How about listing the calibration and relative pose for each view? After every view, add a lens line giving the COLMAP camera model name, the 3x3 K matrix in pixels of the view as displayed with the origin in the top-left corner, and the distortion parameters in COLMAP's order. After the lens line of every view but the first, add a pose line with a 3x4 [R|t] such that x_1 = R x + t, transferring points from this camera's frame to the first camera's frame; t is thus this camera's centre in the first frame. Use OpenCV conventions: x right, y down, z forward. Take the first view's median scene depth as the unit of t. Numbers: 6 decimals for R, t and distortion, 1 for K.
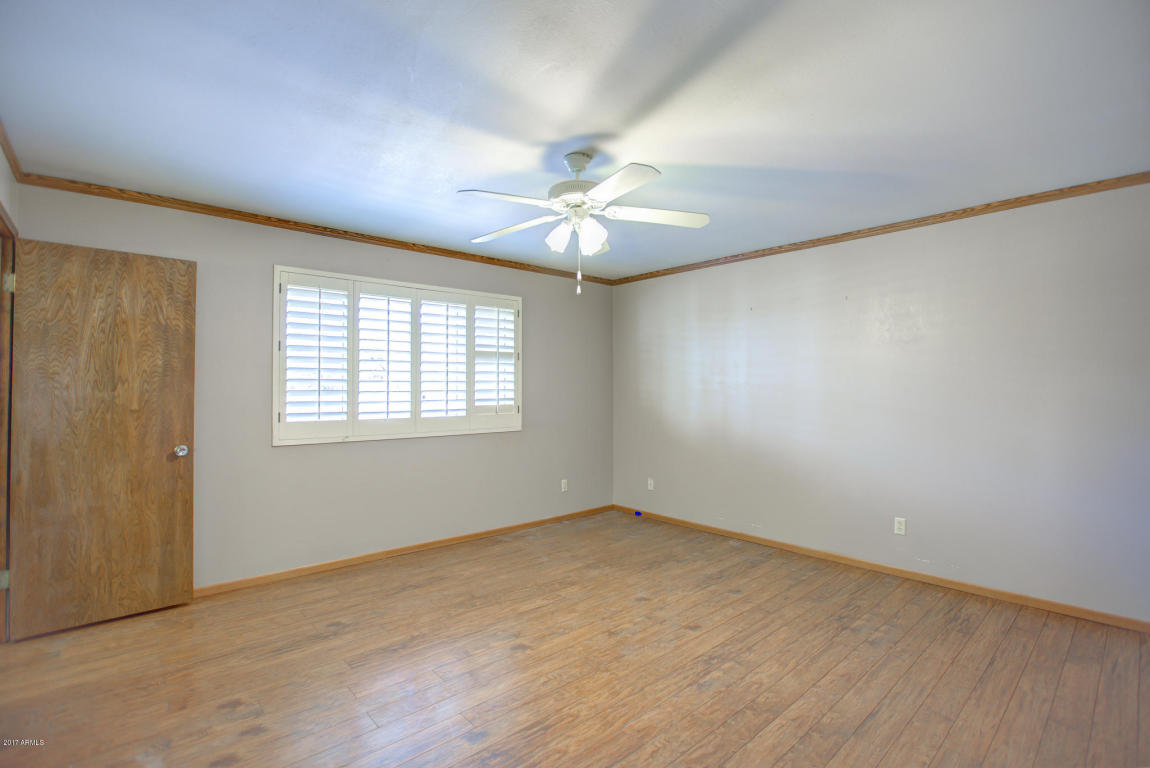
lens RADIAL K [[525.9, 0, 569.5], [0, 525.9, 379.1], [0, 0, 1]] dist [-0.054498, 0.020940]
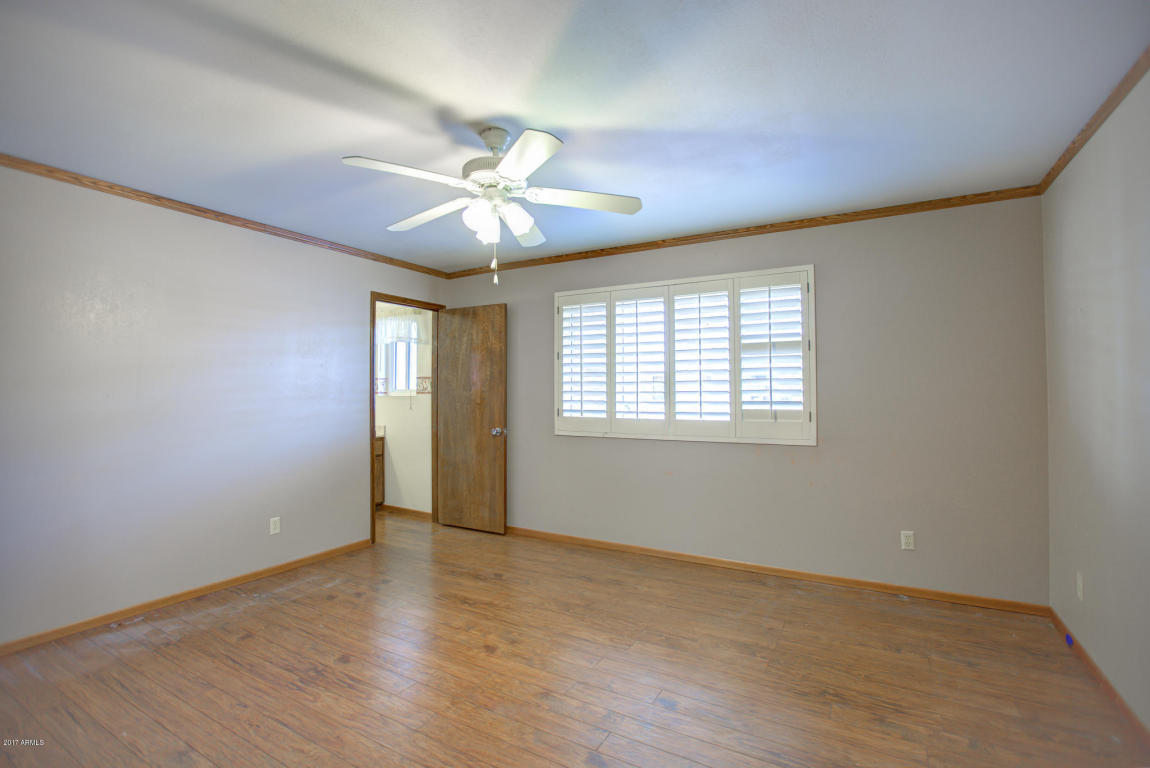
lens RADIAL K [[525.9, 0, 569.5], [0, 525.9, 379.1], [0, 0, 1]] dist [-0.054498, 0.020940]
pose [[0.324202, -0.019325, -0.945791, 0.670164], [0.018621, 0.999728, -0.014044, 0.011284], [0.945805, -0.013059, 0.324473, 0.611553]]
